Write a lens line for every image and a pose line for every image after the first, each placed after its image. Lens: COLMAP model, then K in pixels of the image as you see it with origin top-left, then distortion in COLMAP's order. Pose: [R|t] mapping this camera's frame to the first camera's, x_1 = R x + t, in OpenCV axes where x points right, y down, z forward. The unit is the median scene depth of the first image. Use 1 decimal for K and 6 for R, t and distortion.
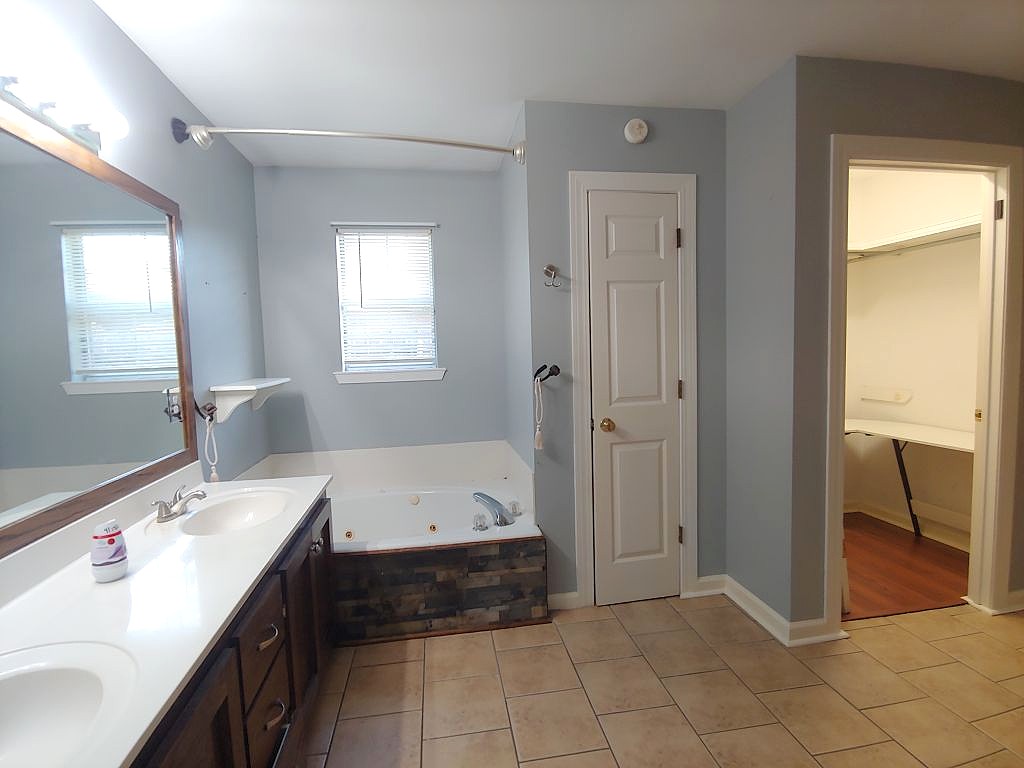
lens RADIAL K [[518.8, 0, 513.6], [0, 518.8, 386.1], [0, 0, 1]] dist [-0.011777, -0.000734]
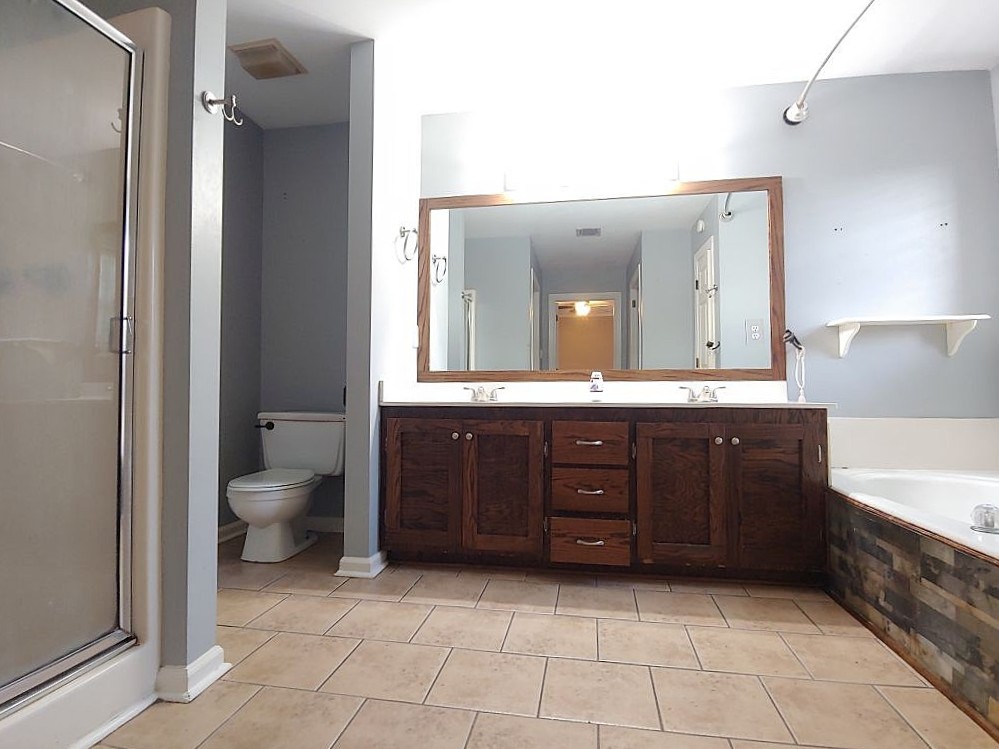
lens RADIAL K [[506.1, 0, 501.0], [0, 506.1, 376.5], [0, 0, 1]] dist [-0.011777, -0.000734]
pose [[-0.316103, 0.008269, -0.948689, 0.673840], [-0.070299, 0.997009, 0.032114, 0.132158], [0.946117, 0.076843, -0.314576, 0.691690]]
